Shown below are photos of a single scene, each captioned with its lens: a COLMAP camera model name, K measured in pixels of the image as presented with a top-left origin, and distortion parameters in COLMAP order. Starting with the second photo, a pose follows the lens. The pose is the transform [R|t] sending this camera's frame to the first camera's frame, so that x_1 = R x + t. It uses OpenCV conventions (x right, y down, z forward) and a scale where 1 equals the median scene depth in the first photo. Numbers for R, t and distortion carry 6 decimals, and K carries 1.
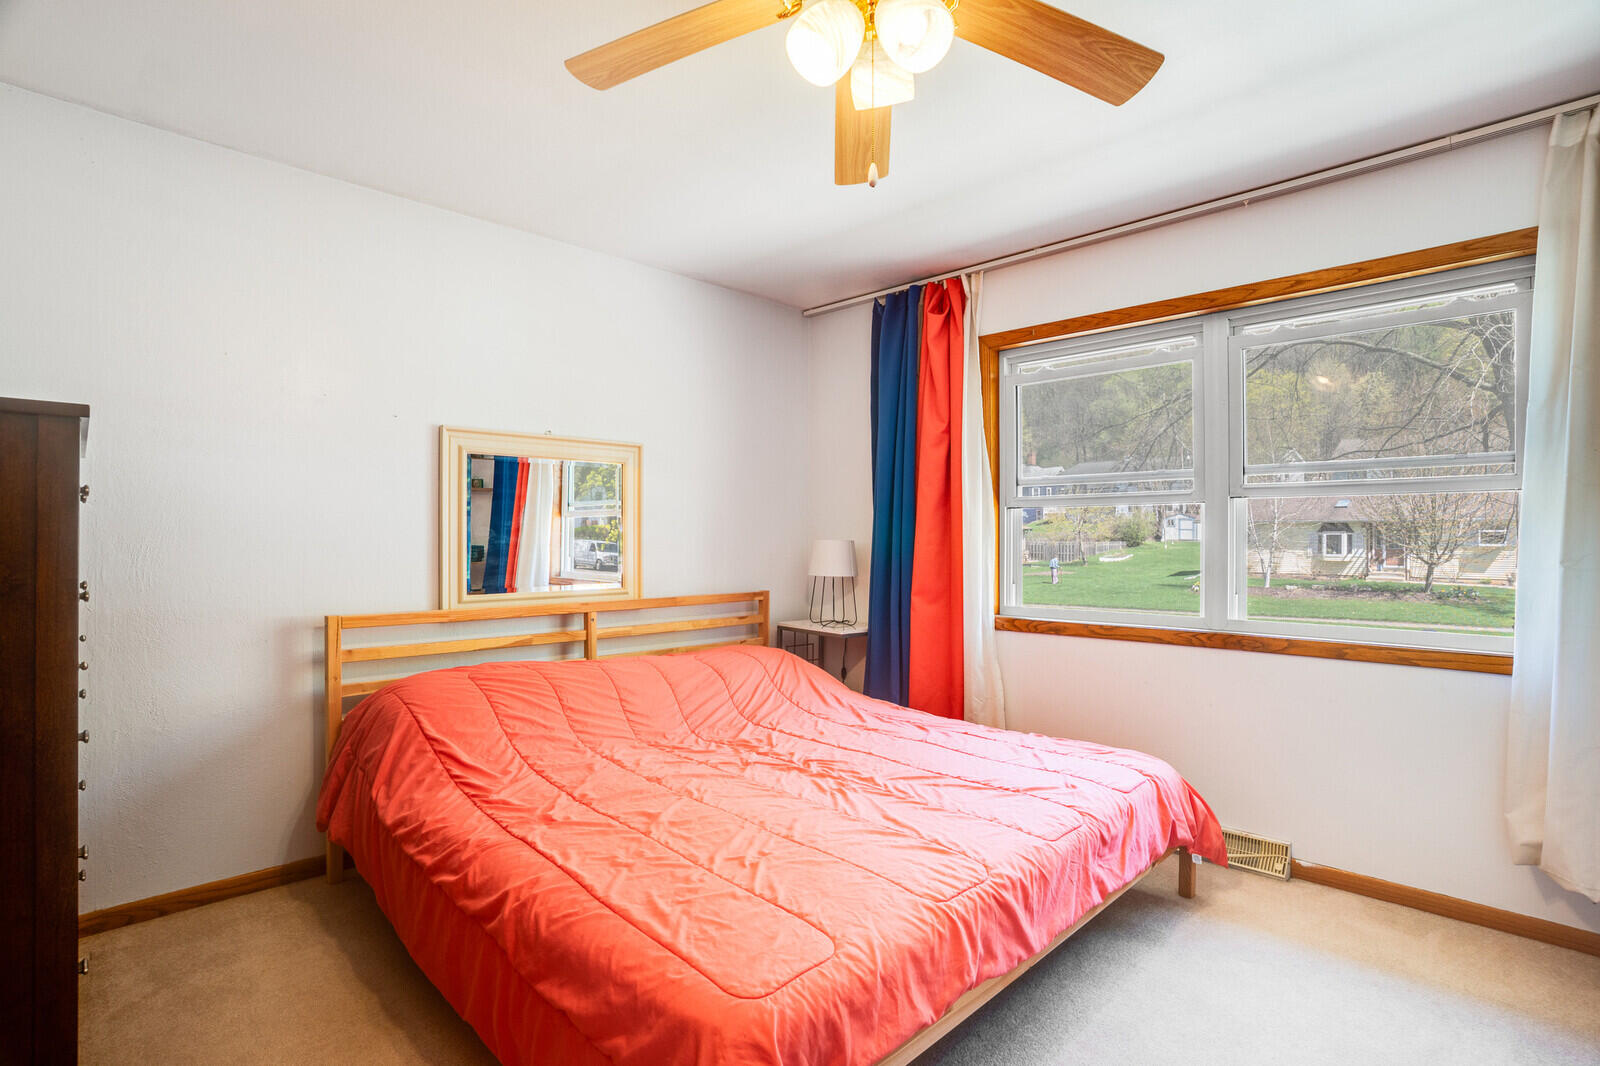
lens RADIAL K [[784.1, 0, 800.0], [0, 784.1, 533.0], [0, 0, 1]] dist [-0.078608, 0.031325]
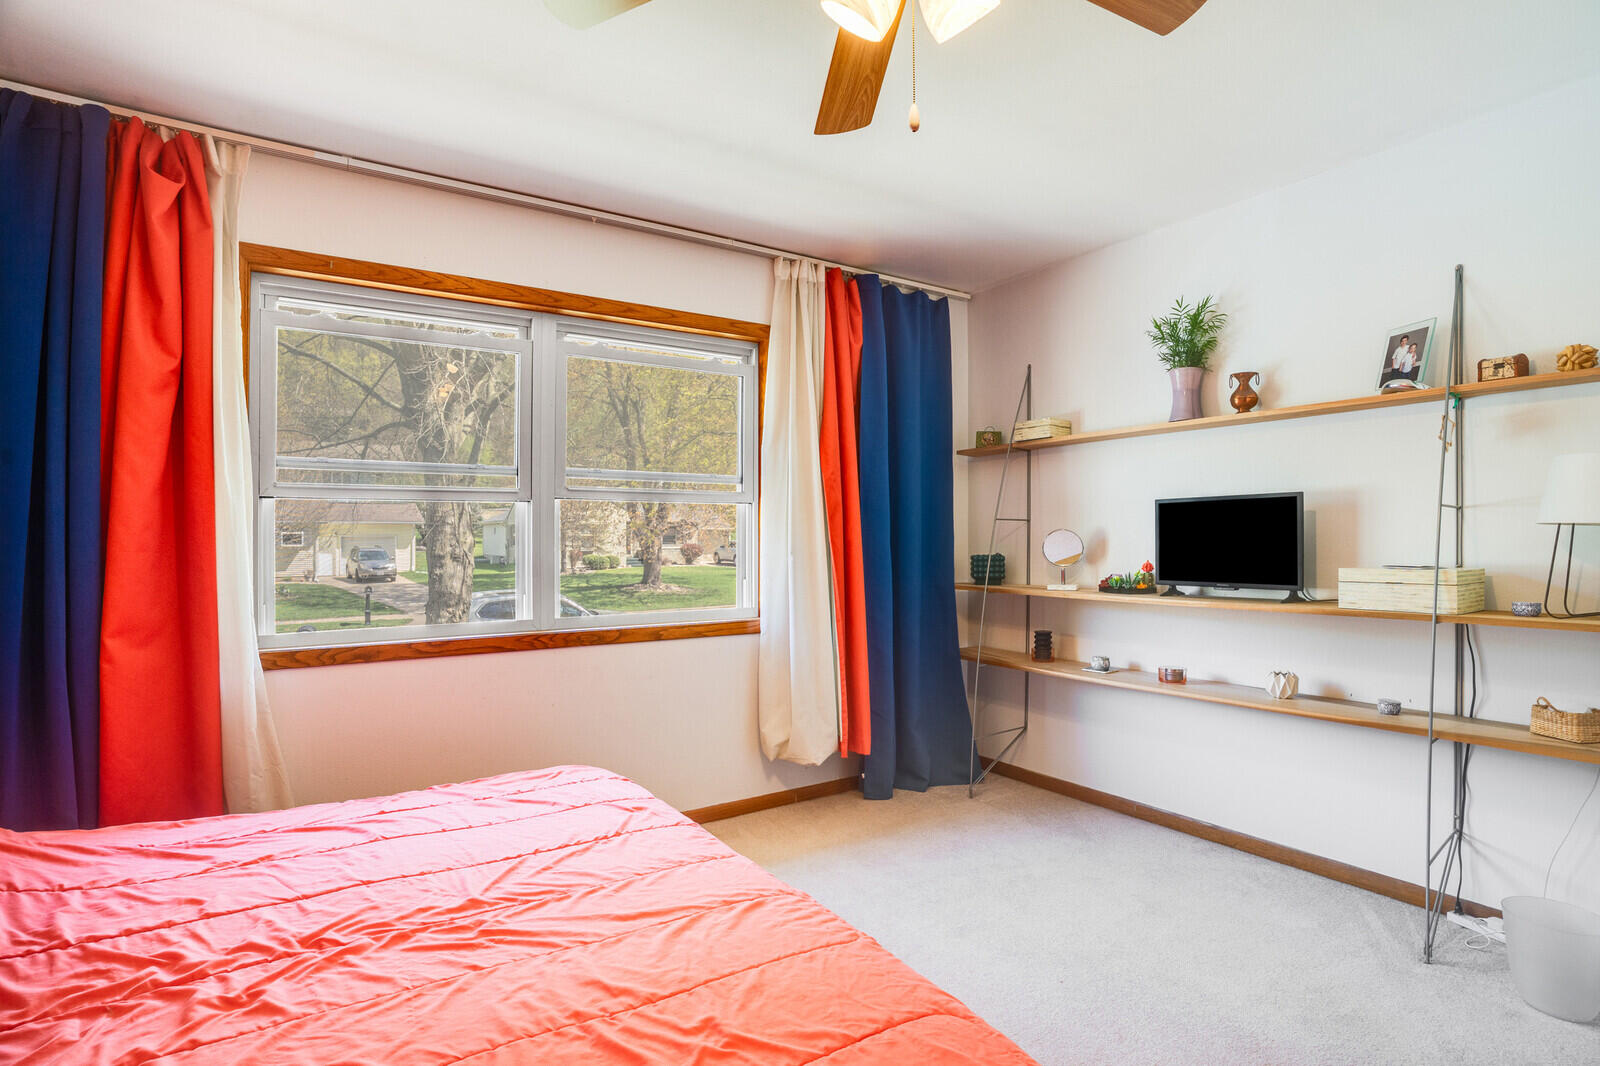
lens RADIAL K [[795.0, 0, 792.3], [0, 795.0, 539.9], [0, 0, 1]] dist [-0.070869, 0.032849]
pose [[0.203456, -0.005271, 0.979070, -0.436082], [-0.002230, 0.999980, 0.005846, 0.002330], [-0.979082, -0.003372, 0.203440, 0.522963]]
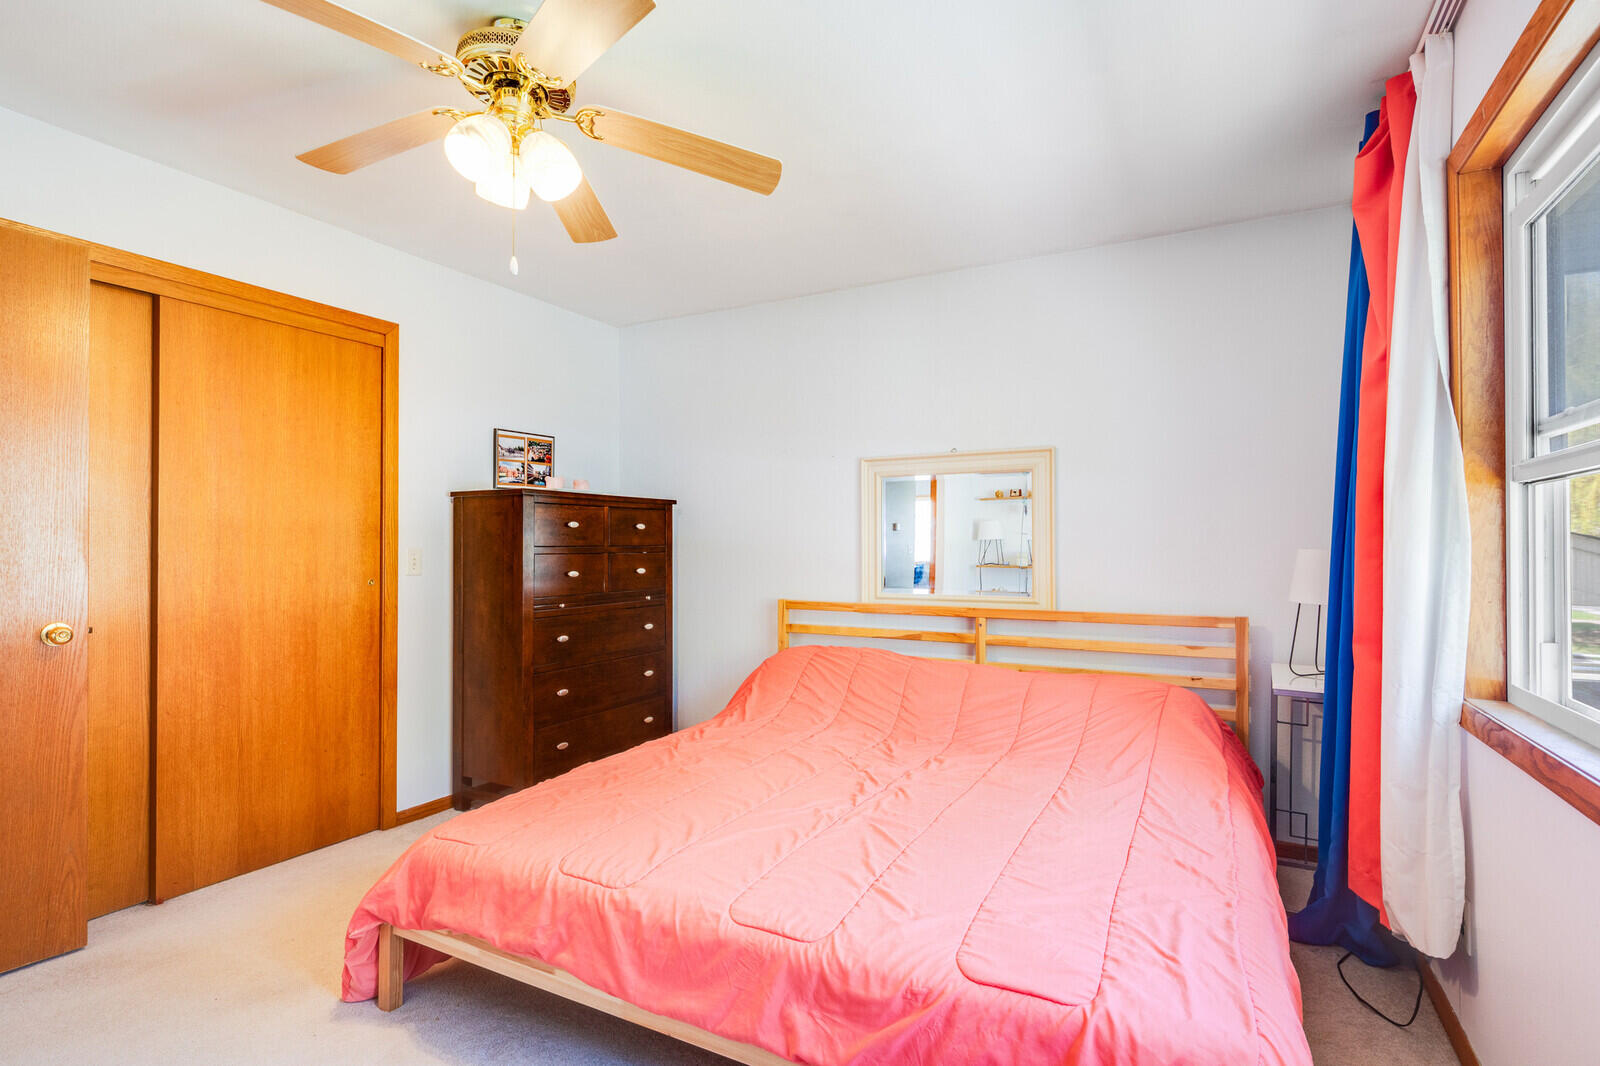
lens RADIAL K [[762.5, 0, 800.0], [0, 762.5, 533.0], [0, 0, 1]] dist [-0.003008, -0.000090]
pose [[0.294761, -0.015832, -0.955440, 0.792966], [0.005958, 0.999874, -0.014730, 0.003532], [0.955552, -0.001350, 0.294818, 0.589328]]
